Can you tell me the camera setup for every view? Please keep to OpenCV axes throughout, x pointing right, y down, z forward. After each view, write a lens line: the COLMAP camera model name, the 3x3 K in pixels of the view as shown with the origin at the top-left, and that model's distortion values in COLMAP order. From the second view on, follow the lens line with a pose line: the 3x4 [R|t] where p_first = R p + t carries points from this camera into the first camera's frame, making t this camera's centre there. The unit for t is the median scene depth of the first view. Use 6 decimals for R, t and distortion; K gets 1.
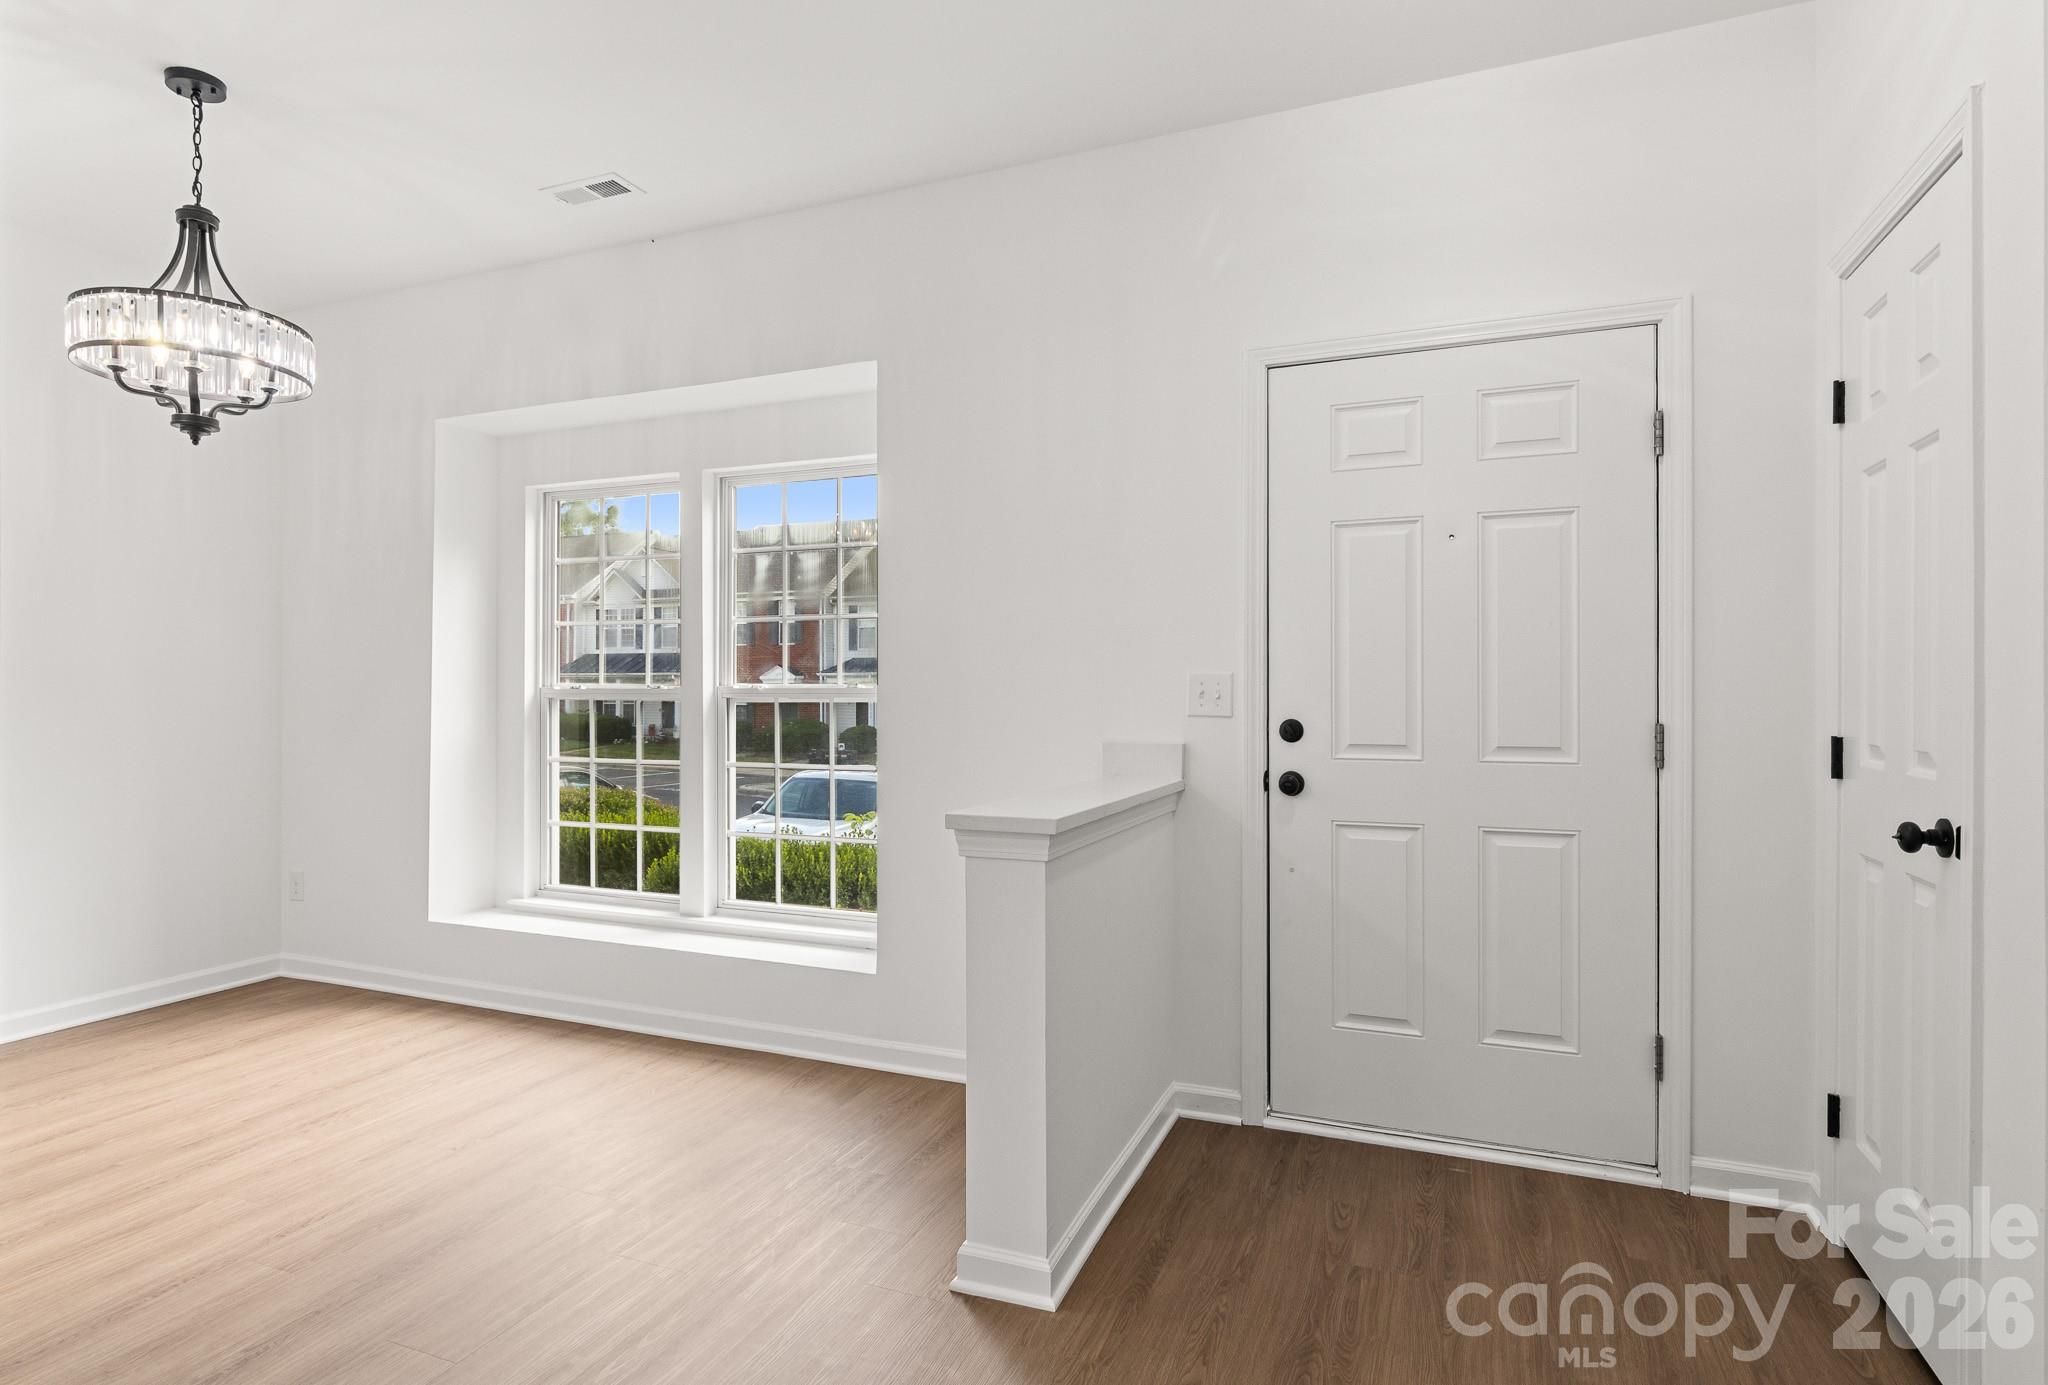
lens RADIAL K [[1088.4, 0, 1024.0], [0, 1088.4, 692.5], [0, 0, 1]] dist [0.014317, 0.000619]
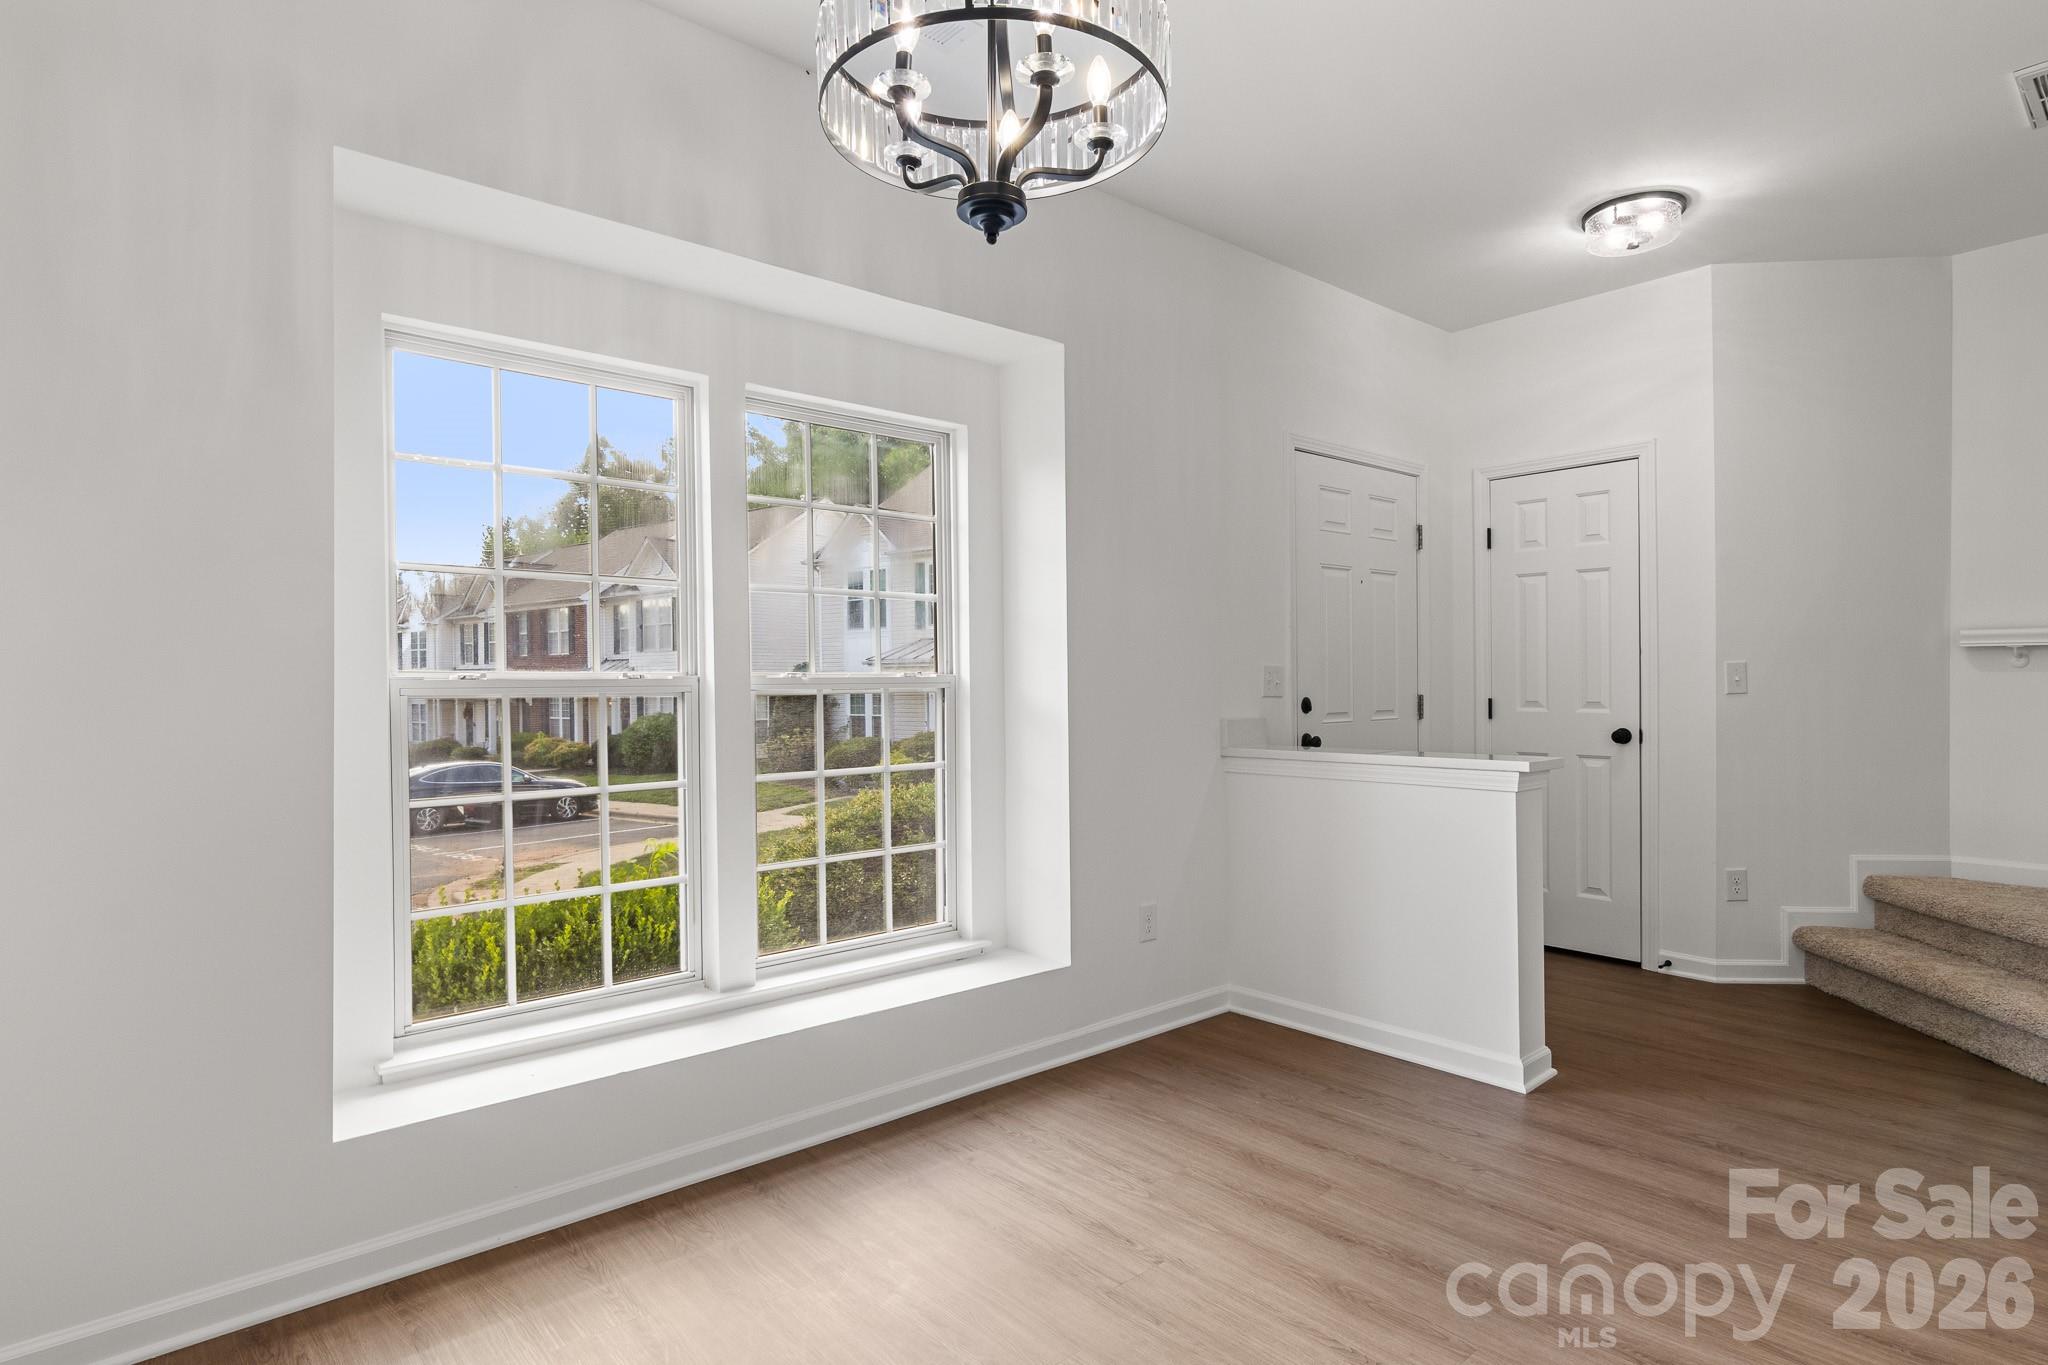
lens RADIAL K [[1048.1, 0, 994.3], [0, 1048.1, 686.4], [0, 0, 1]] dist [-0.003700, -0.001660]
pose [[0.466645, -0.010032, 0.884388, -1.250930], [0.005373, 0.999949, 0.008508, -0.004132], [-0.884428, 0.000782, 0.466676, 0.769118]]
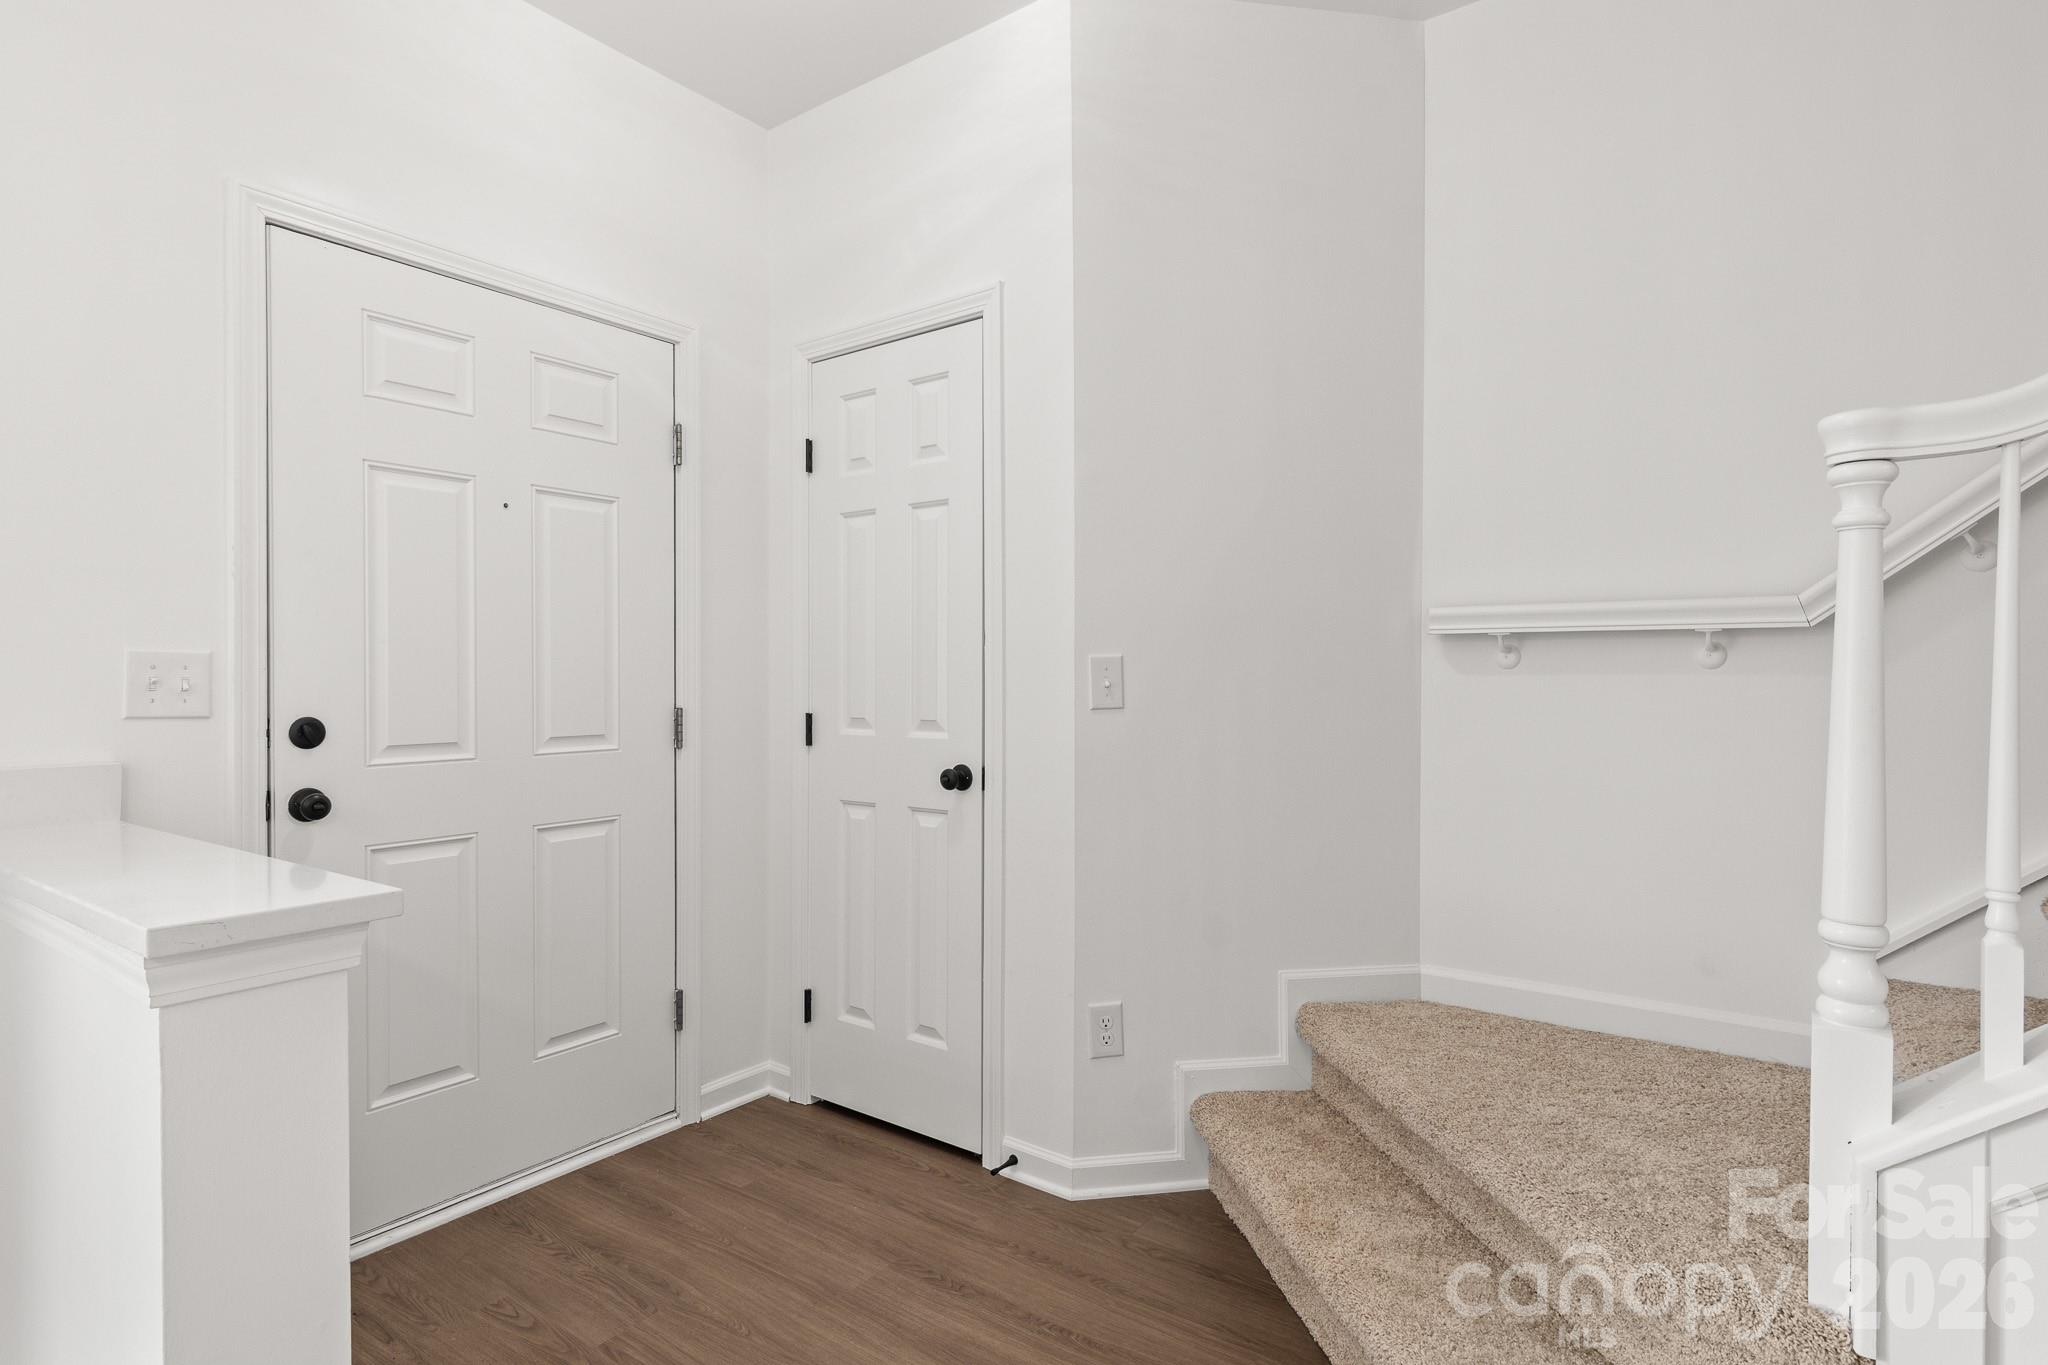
lens RADIAL K [[1046.9, 0, 1001.3], [0, 1046.9, 677.4], [0, 0, 1]] dist [0.002482, -0.000279]
pose [[0.254379, -0.001545, 0.967103, -0.339516], [0.000176, 0.999999, 0.001551, -0.003378], [-0.967104, -0.000224, 0.254379, 0.395166]]
